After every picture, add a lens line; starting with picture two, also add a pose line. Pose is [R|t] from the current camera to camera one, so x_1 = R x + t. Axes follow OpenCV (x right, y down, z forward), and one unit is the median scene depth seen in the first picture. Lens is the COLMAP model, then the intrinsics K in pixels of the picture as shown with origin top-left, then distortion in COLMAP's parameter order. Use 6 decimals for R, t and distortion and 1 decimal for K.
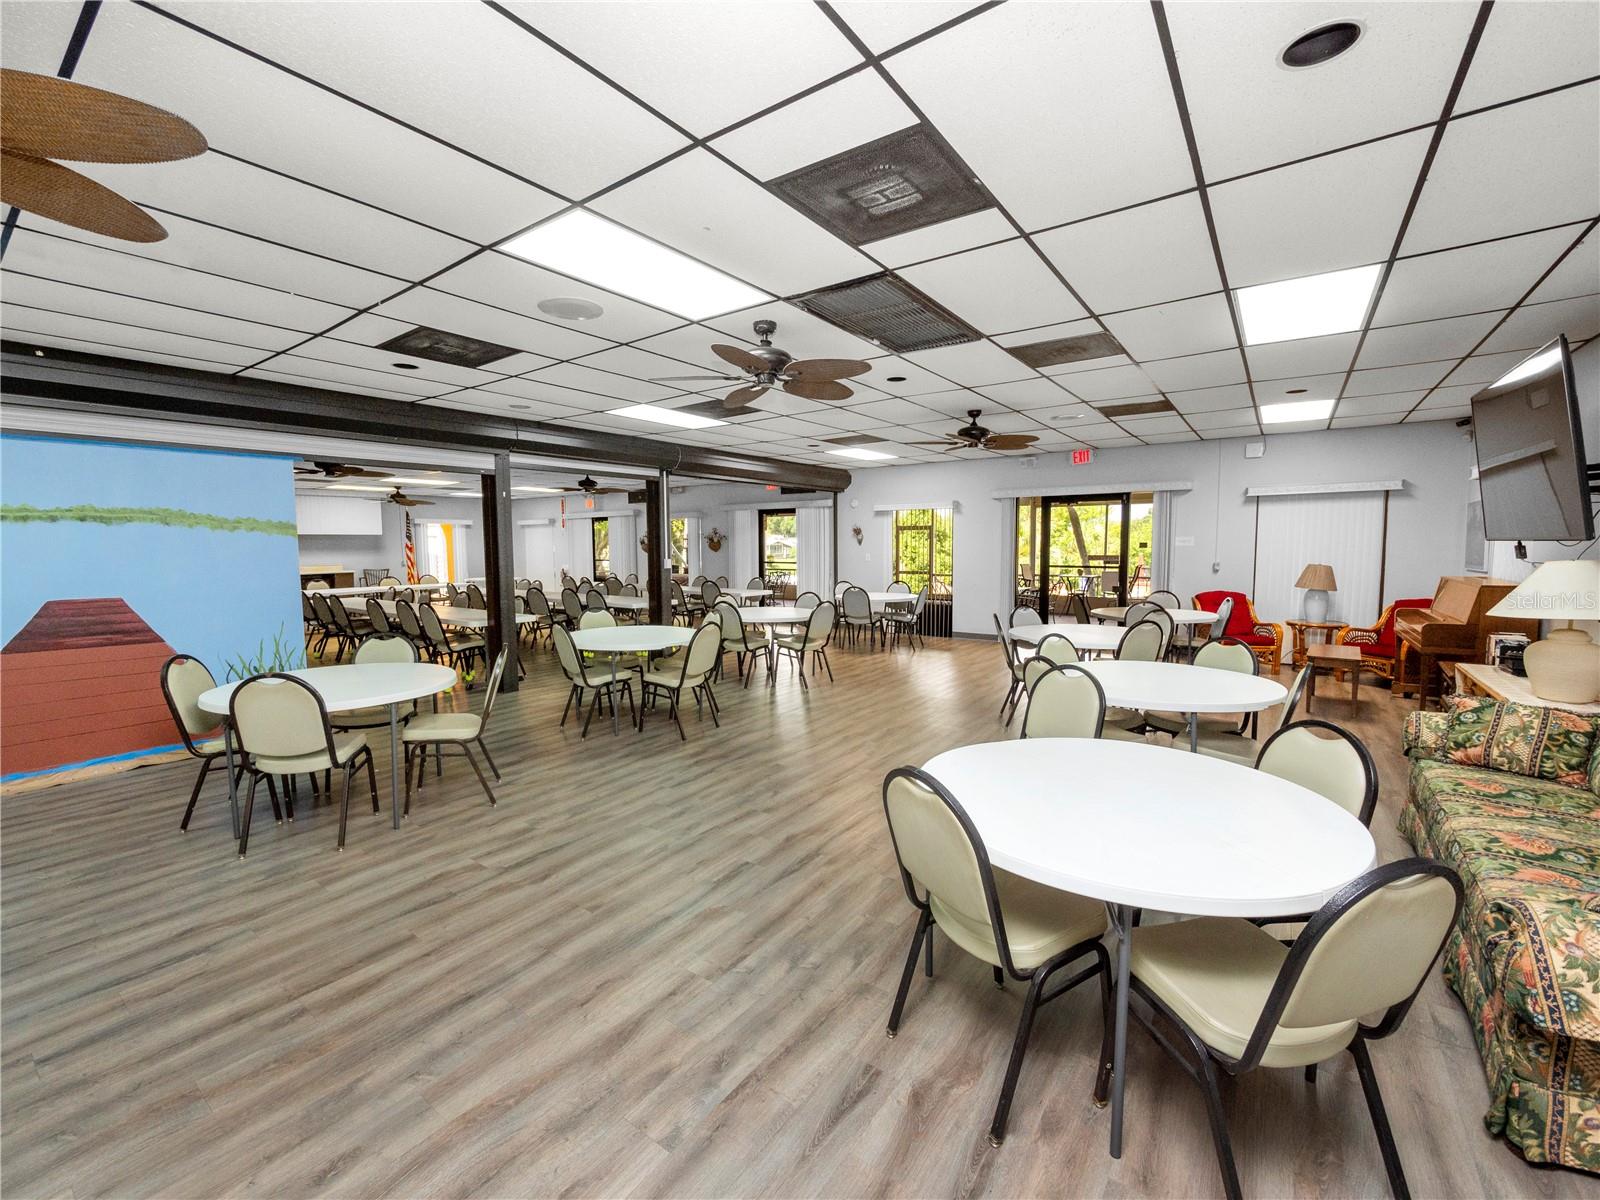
lens RADIAL K [[671.4, 0, 795.4], [0, 671.4, 594.9], [0, 0, 1]] dist [-0.010509, 0.000179]
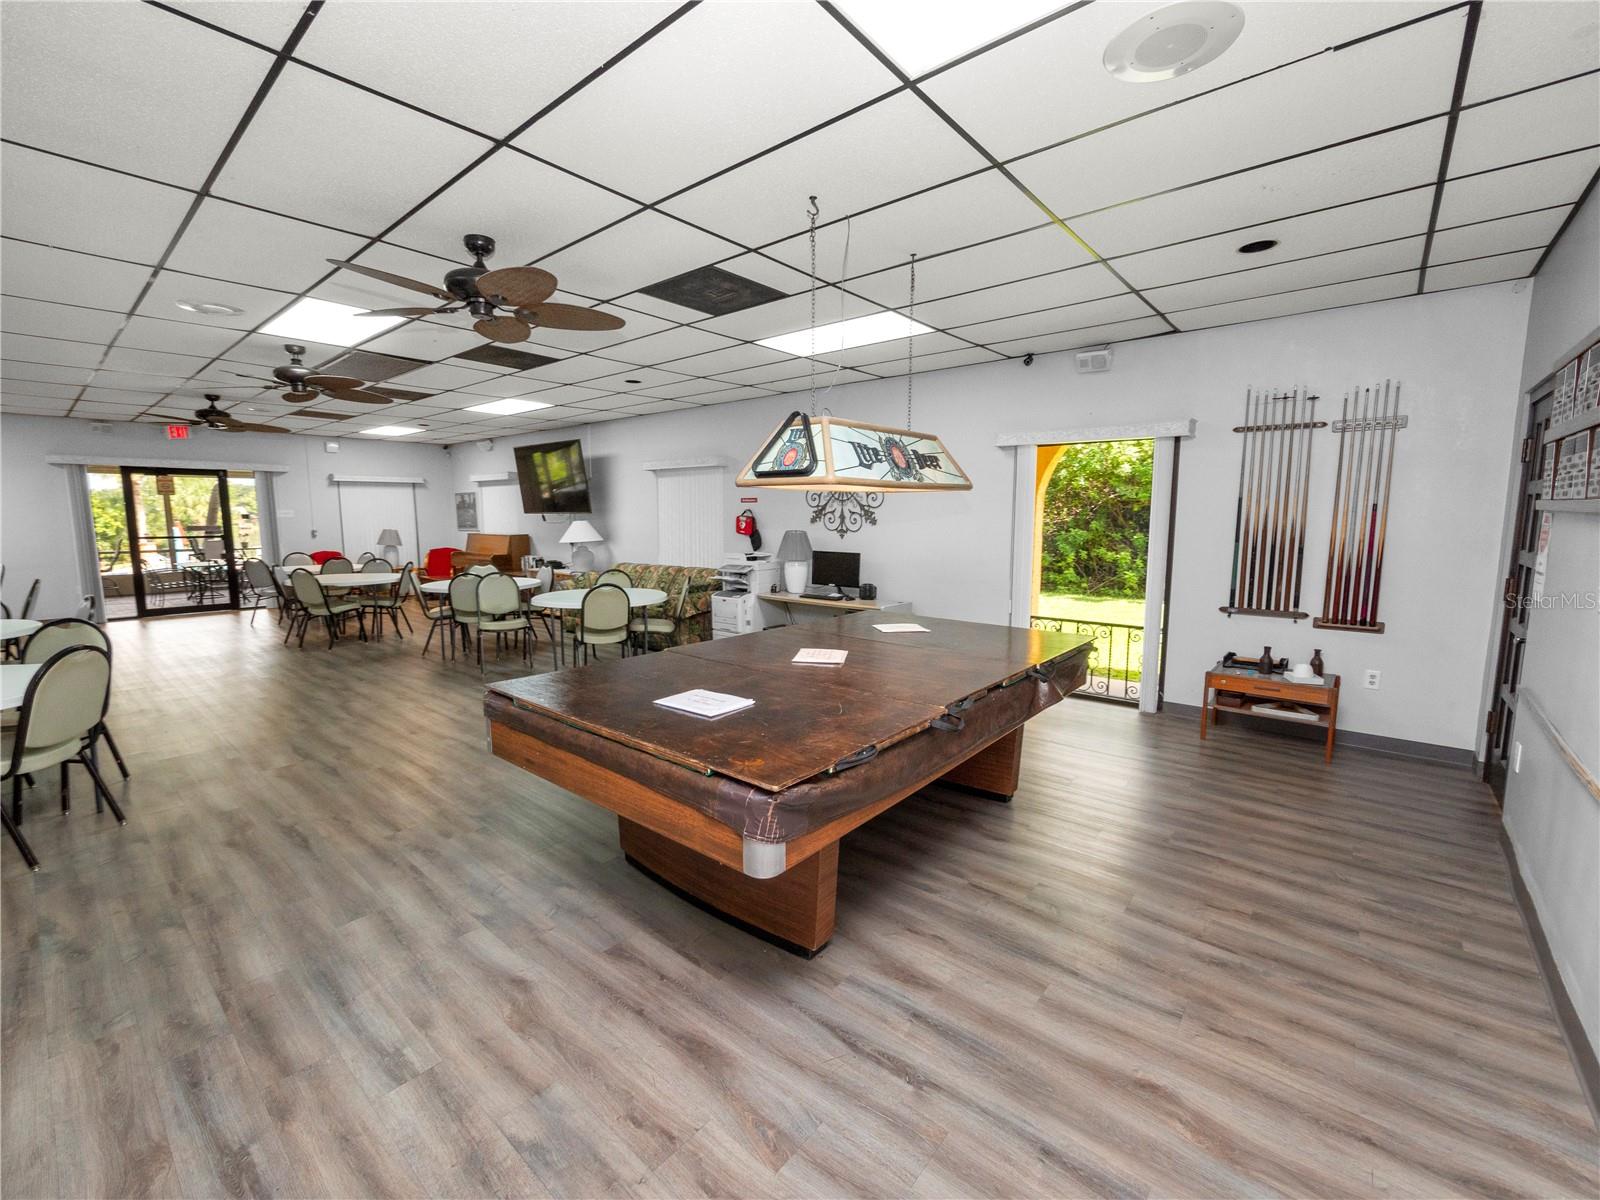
lens RADIAL K [[671.4, 0, 795.4], [0, 671.4, 594.9], [0, 0, 1]] dist [-0.010509, 0.000179]
pose [[0.065451, -0.111483, 0.991609, -0.816053], [0.075544, 0.991441, 0.106478, 0.013405], [-0.994992, 0.067941, 0.073313, -0.034454]]
